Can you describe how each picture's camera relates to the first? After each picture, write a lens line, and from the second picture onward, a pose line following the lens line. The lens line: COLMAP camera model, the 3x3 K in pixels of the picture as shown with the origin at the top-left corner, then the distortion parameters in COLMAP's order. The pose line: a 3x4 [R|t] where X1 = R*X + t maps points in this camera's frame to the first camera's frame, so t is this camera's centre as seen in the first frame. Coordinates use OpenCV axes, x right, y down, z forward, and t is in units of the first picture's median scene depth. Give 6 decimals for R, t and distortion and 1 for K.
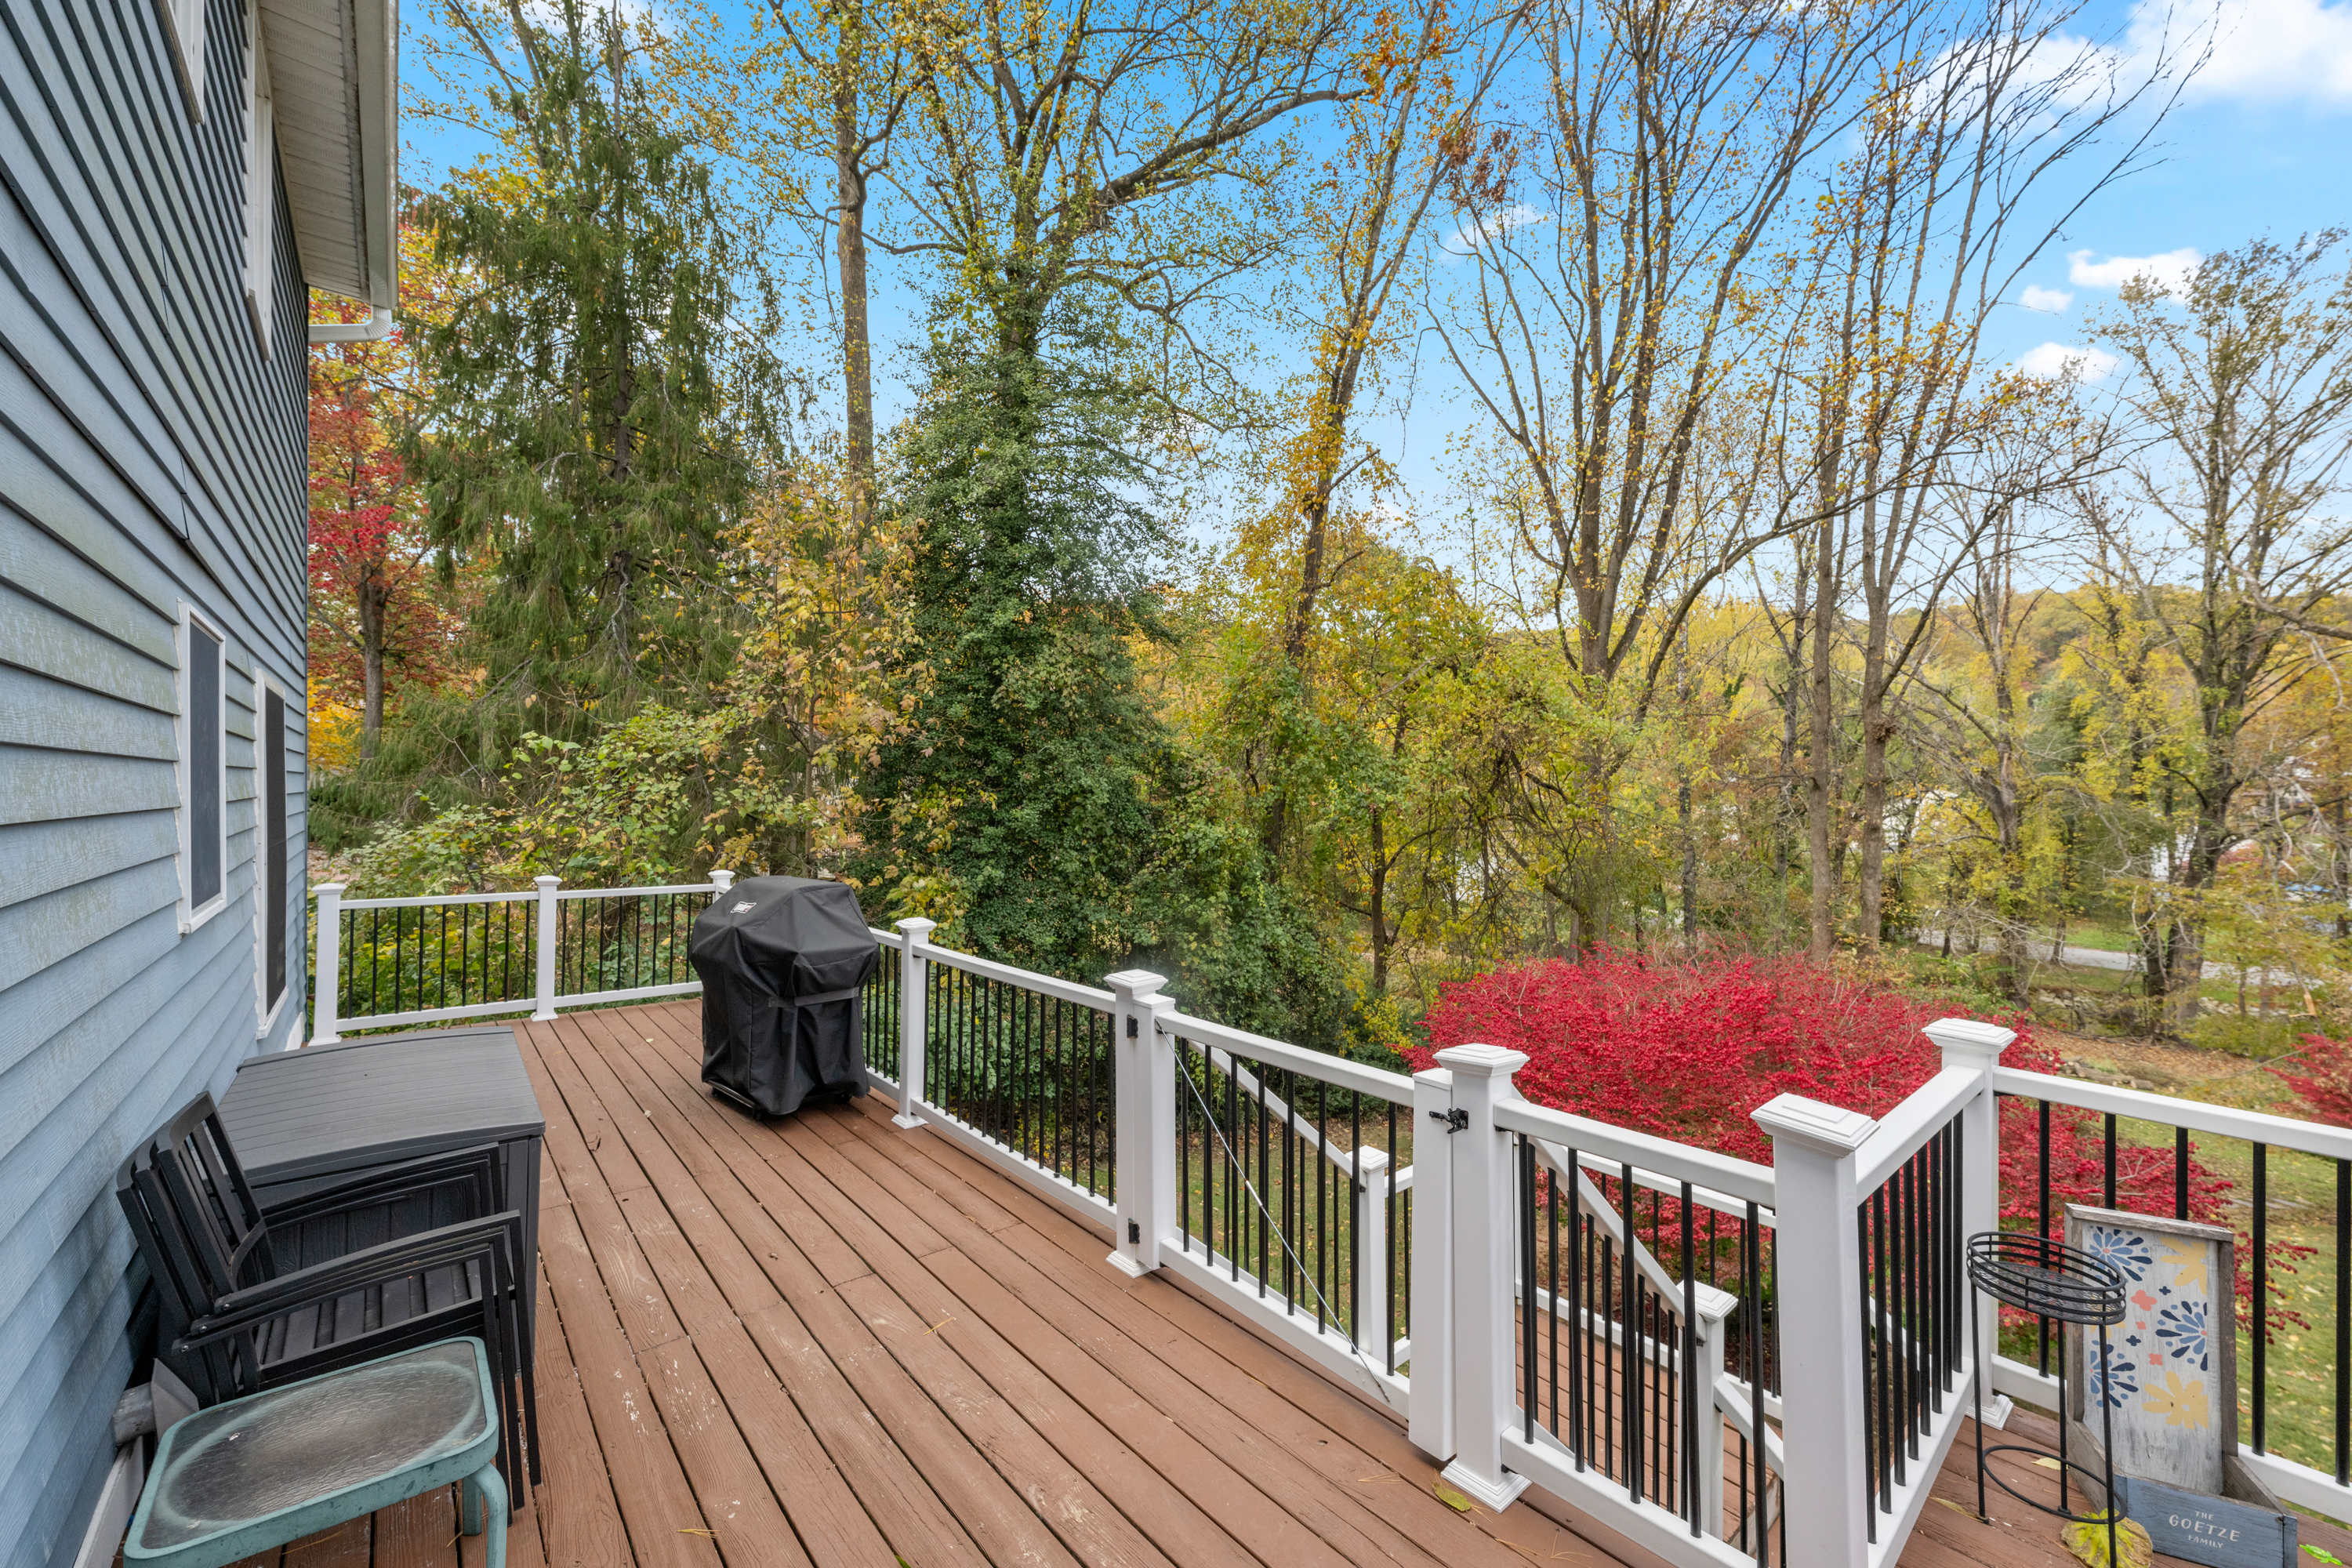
lens RADIAL K [[930.6, 0, 1158.9], [0, 930.6, 778.0], [0, 0, 1]] dist [-0.000641, 0.000568]
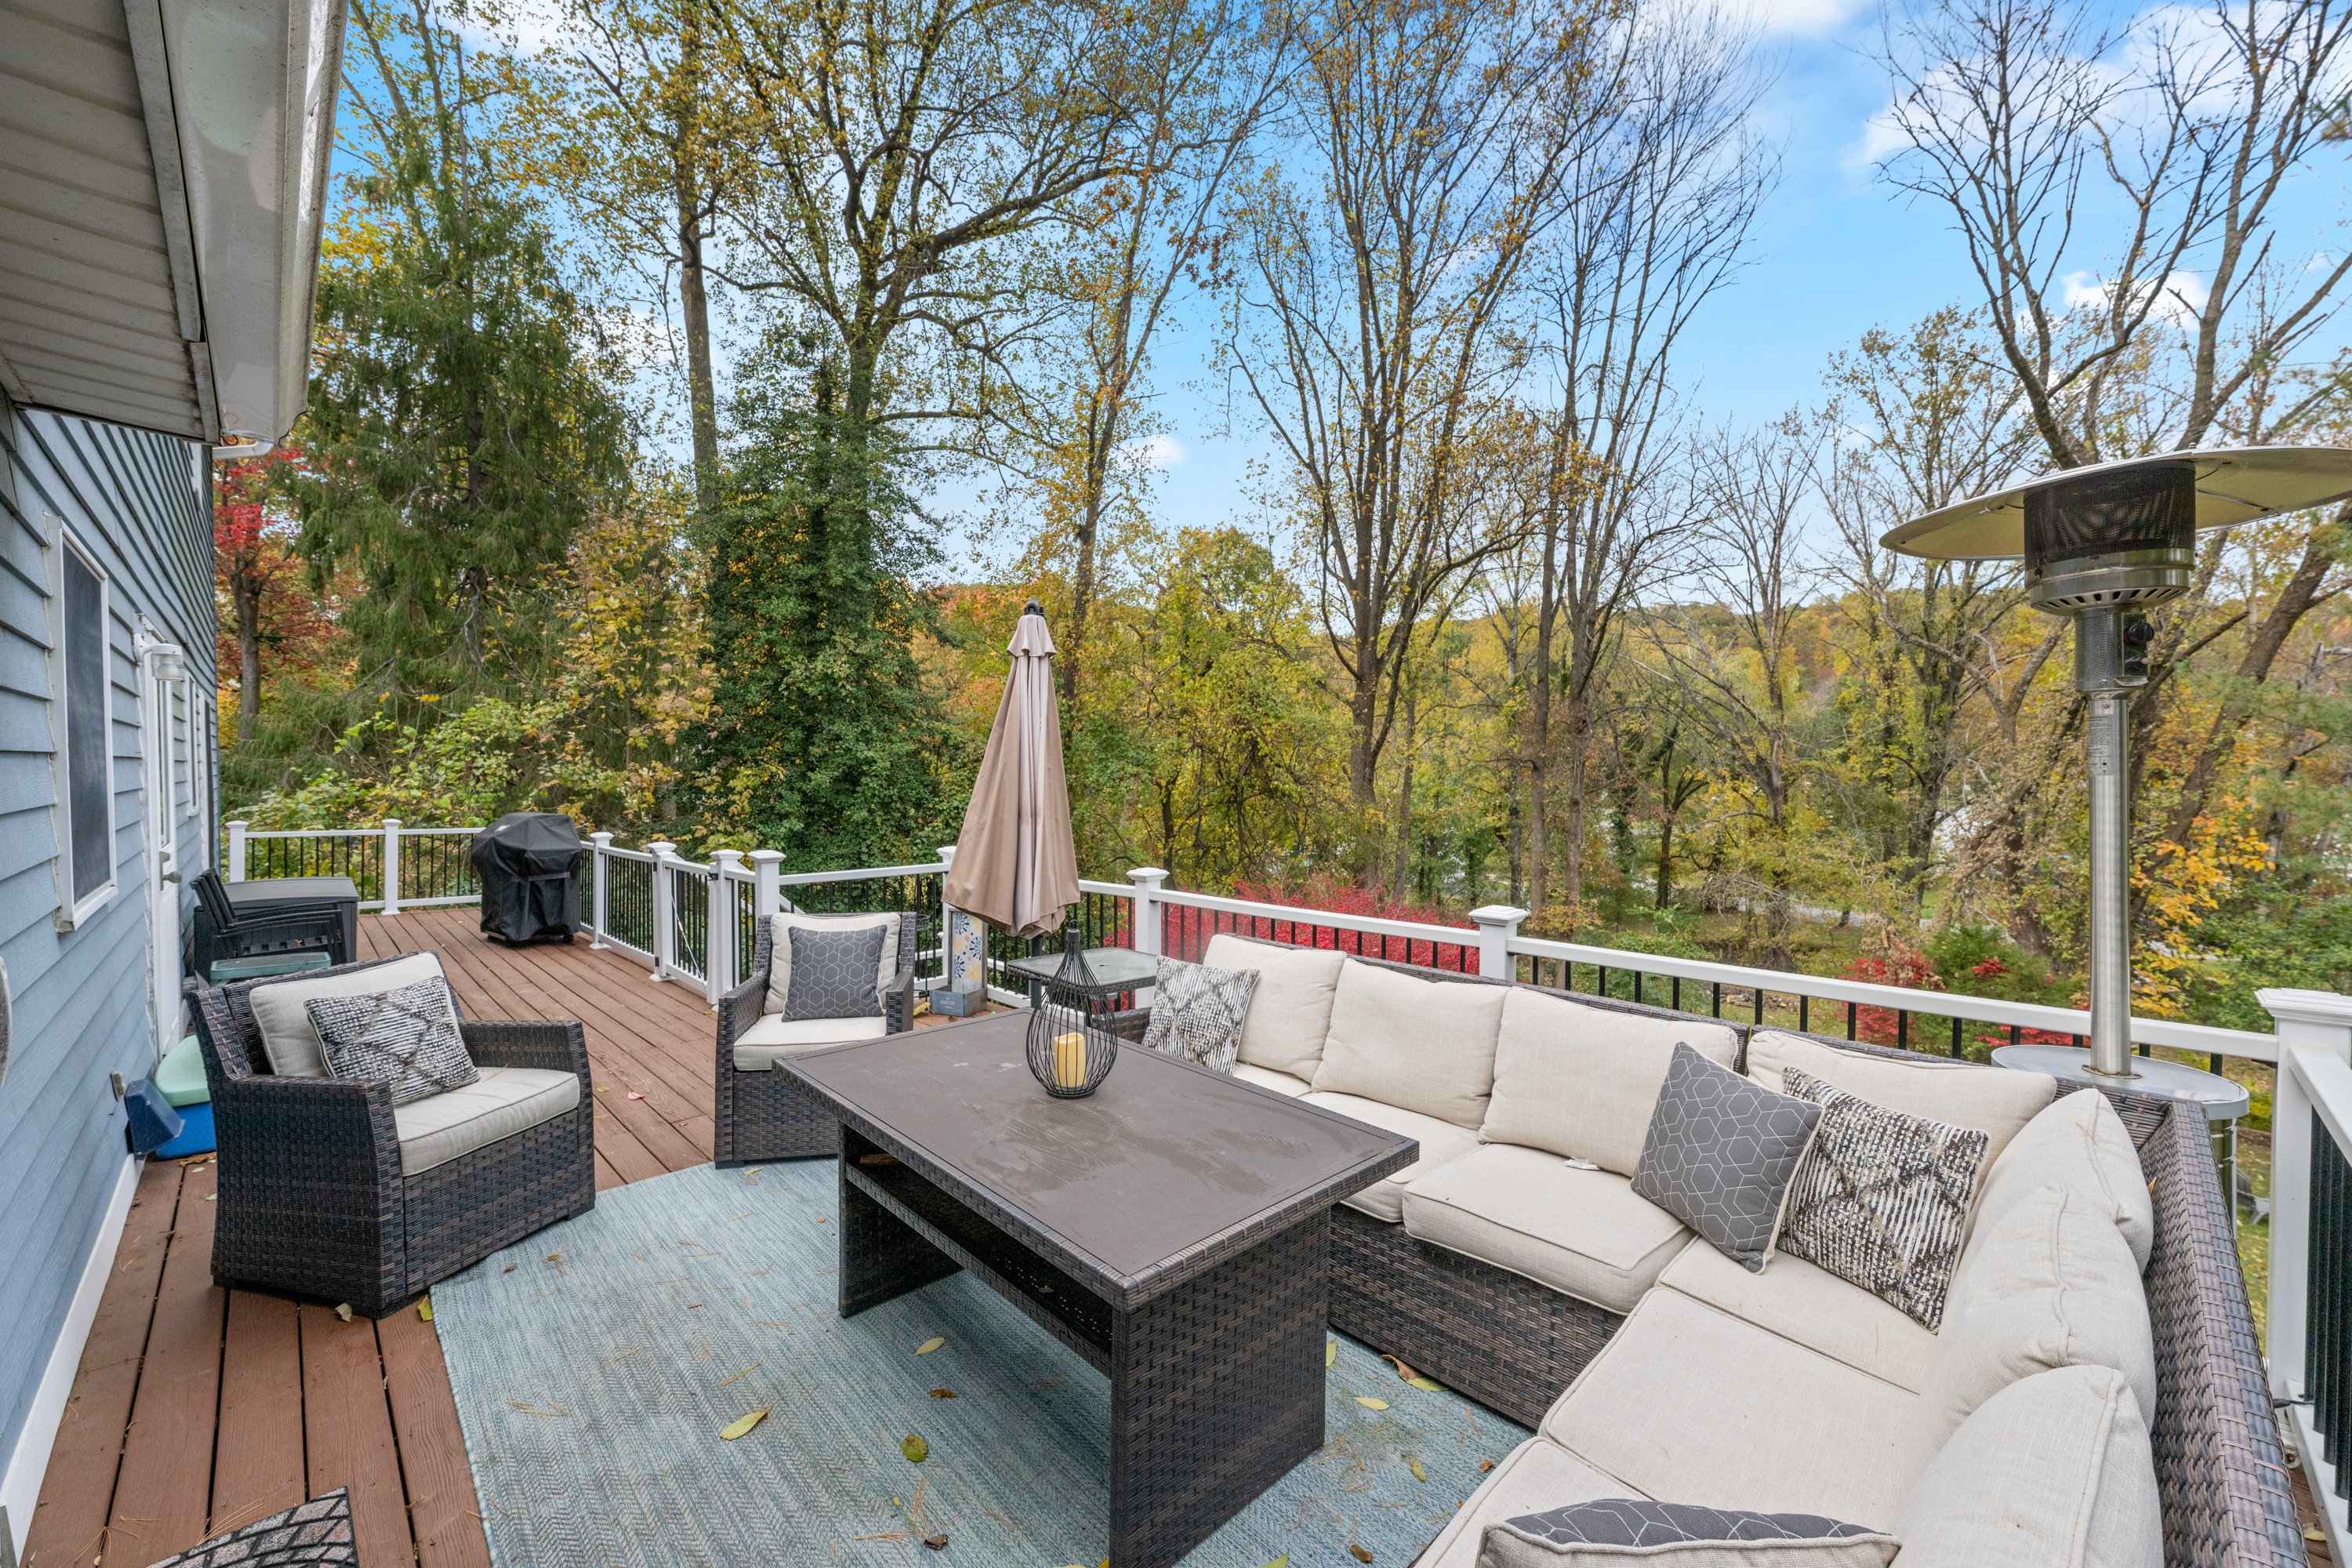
lens RADIAL K [[930.6, 0, 1161.7], [0, 930.6, 782.9], [0, 0, 1]] dist [-0.000641, 0.000568]
pose [[0.997079, 0.000502, 0.076382, 0.178931], [-0.002136, 0.999771, 0.021312, 0.005795], [-0.076354, -0.021413, 0.996851, -0.224264]]
